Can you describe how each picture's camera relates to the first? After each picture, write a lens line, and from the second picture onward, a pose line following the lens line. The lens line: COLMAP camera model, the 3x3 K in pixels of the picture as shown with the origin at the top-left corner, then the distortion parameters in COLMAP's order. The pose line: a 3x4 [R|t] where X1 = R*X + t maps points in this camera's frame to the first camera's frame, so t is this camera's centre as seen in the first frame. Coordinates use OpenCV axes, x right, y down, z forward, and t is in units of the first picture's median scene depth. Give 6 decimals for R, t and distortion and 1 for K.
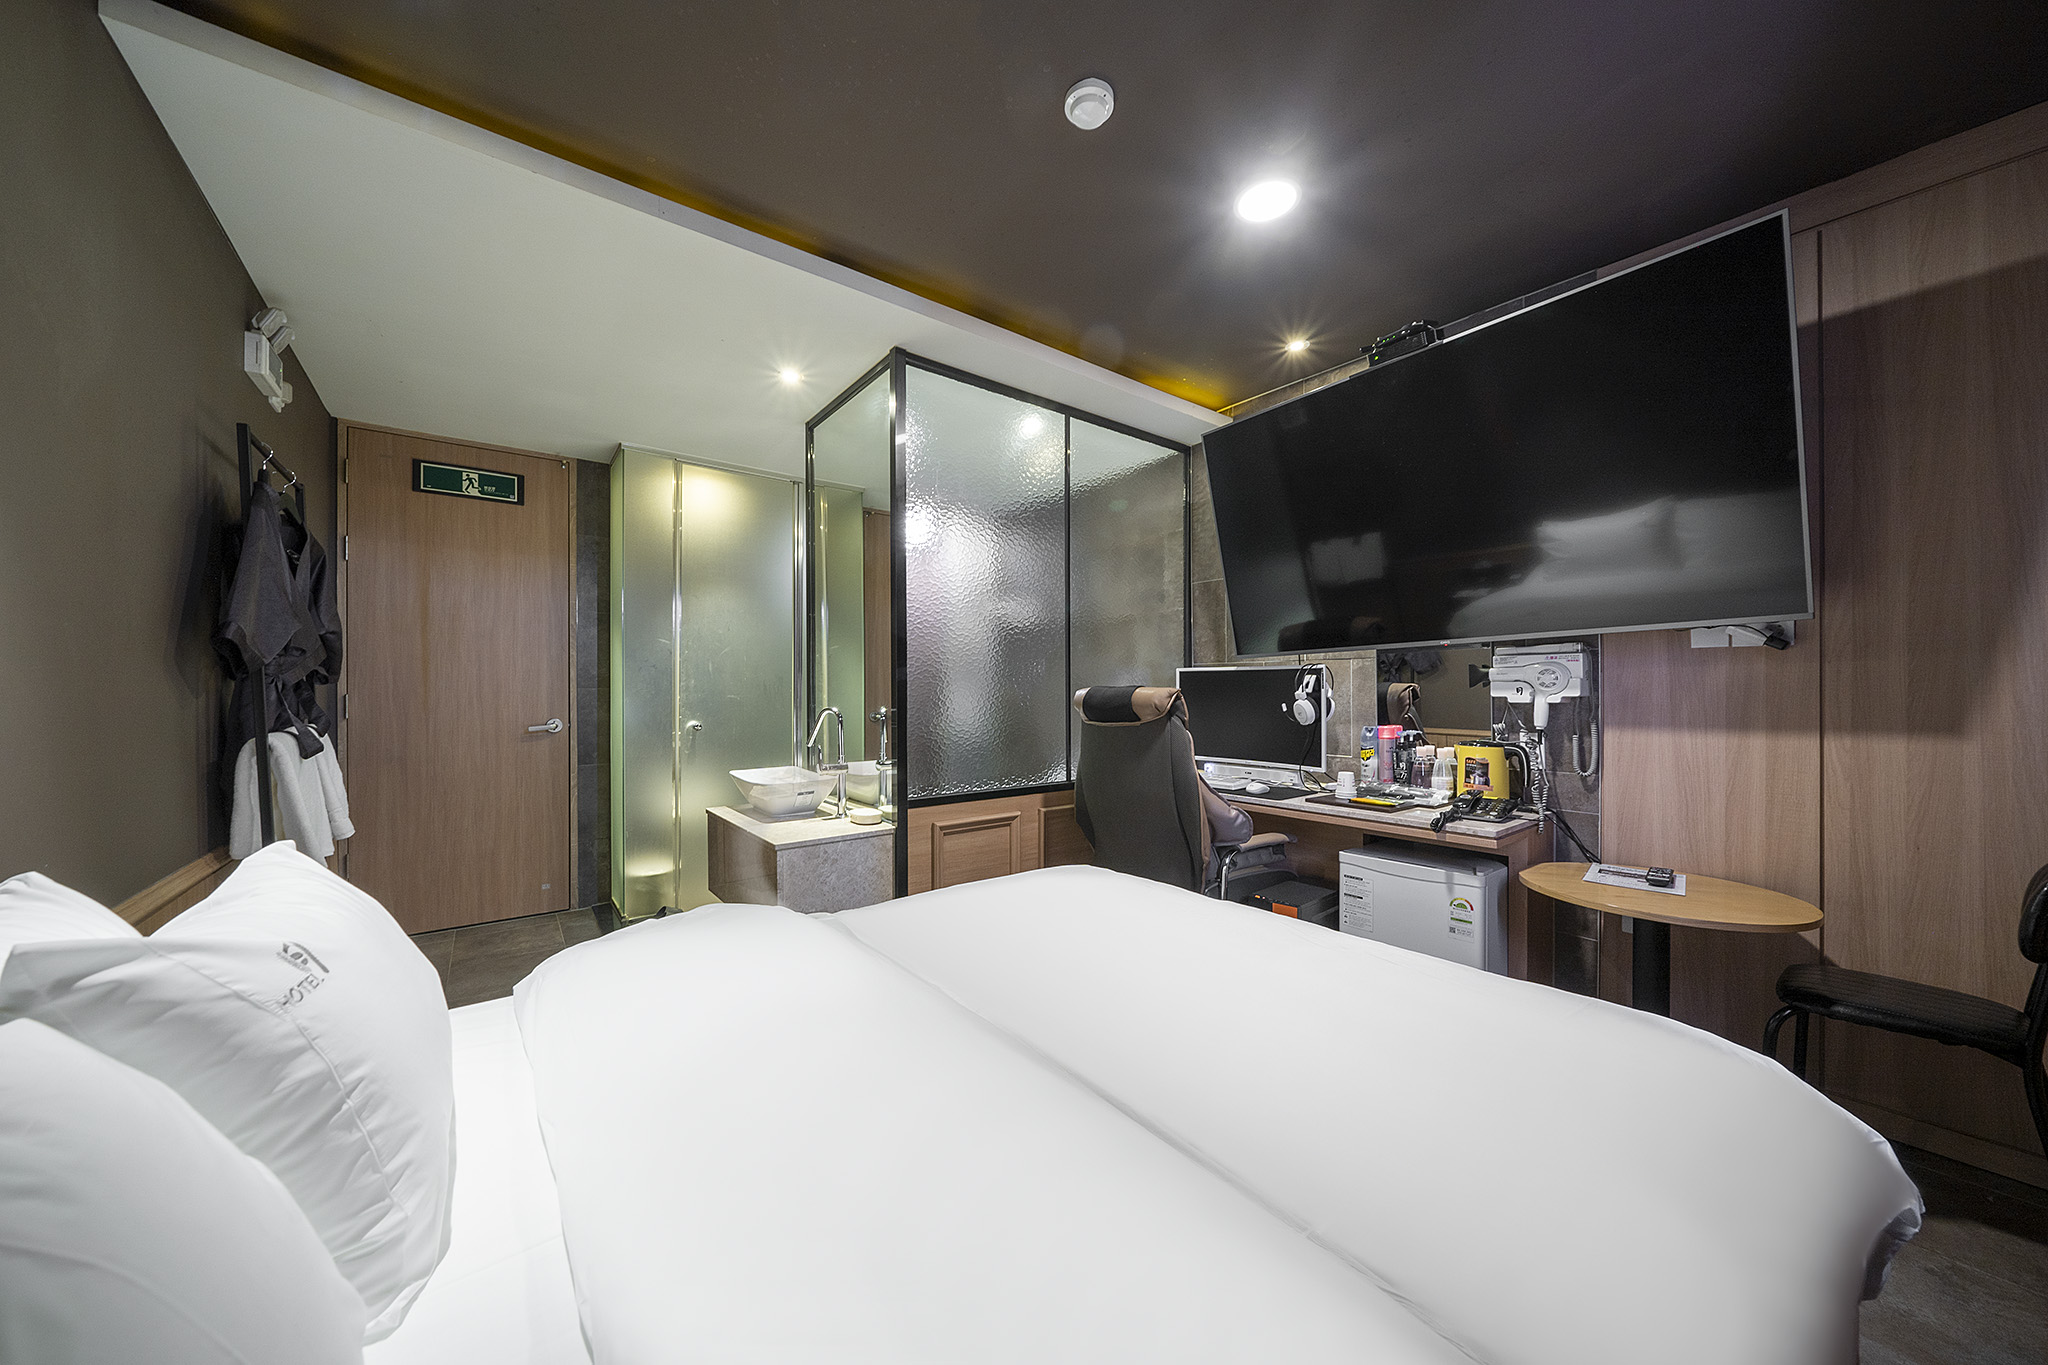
lens RADIAL K [[708.7, 0, 1010.3], [0, 708.7, 687.6], [0, 0, 1]] dist [-0.000261, 0.000004]
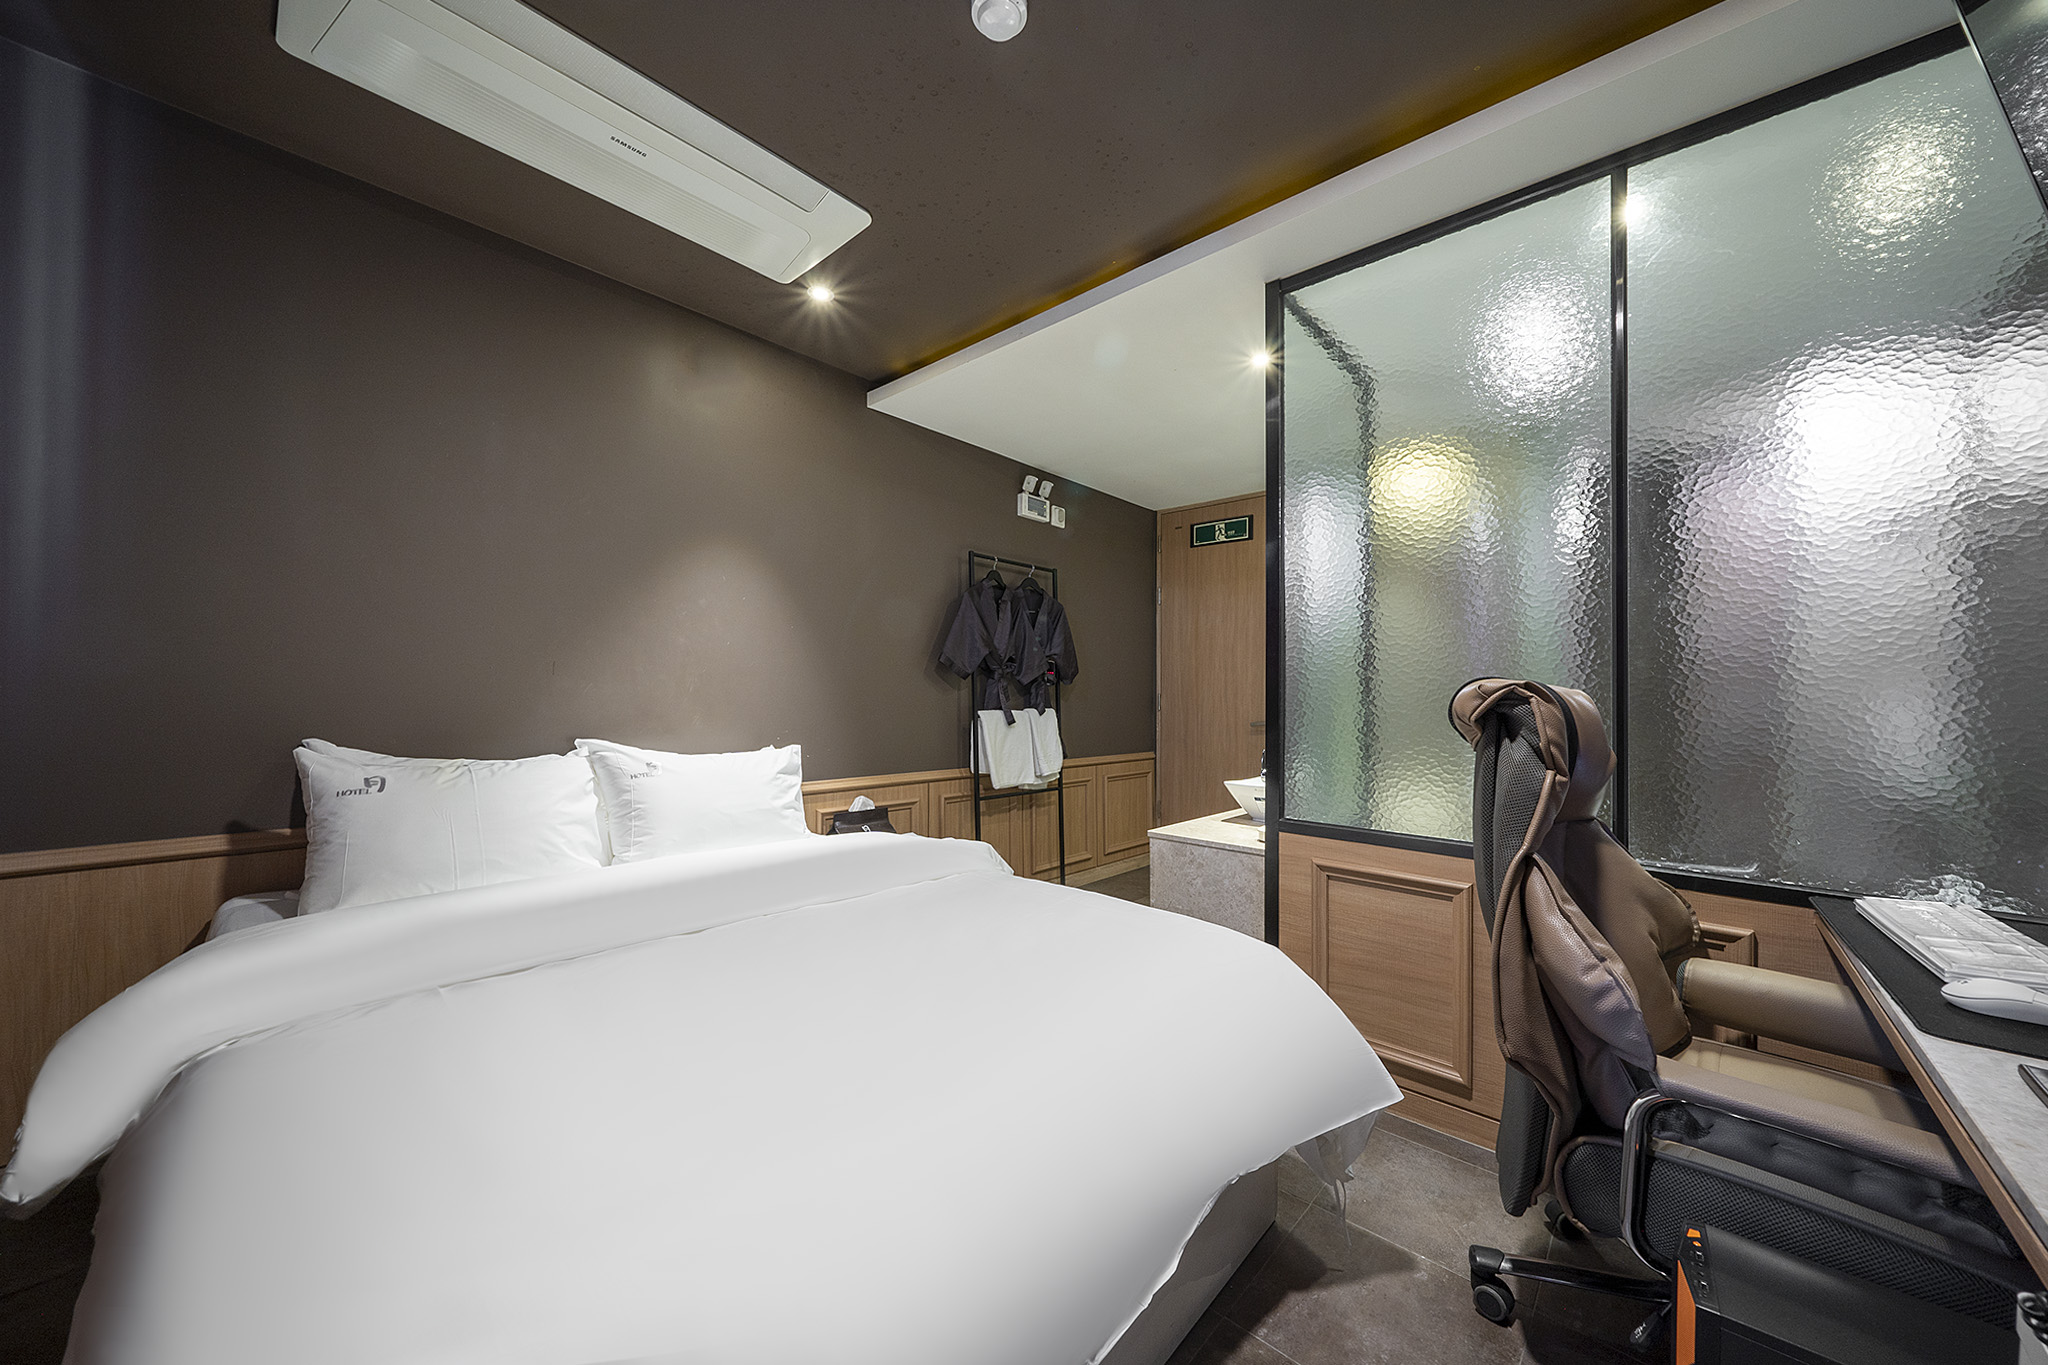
lens RADIAL K [[708.7, 0, 1010.3], [0, 708.7, 687.6], [0, 0, 1]] dist [-0.000261, 0.000004]
pose [[0.181688, -0.003804, -0.983349, 0.614122], [-0.015006, 0.999865, -0.006640, 0.014596], [0.983242, 0.015962, 0.181606, 0.541769]]
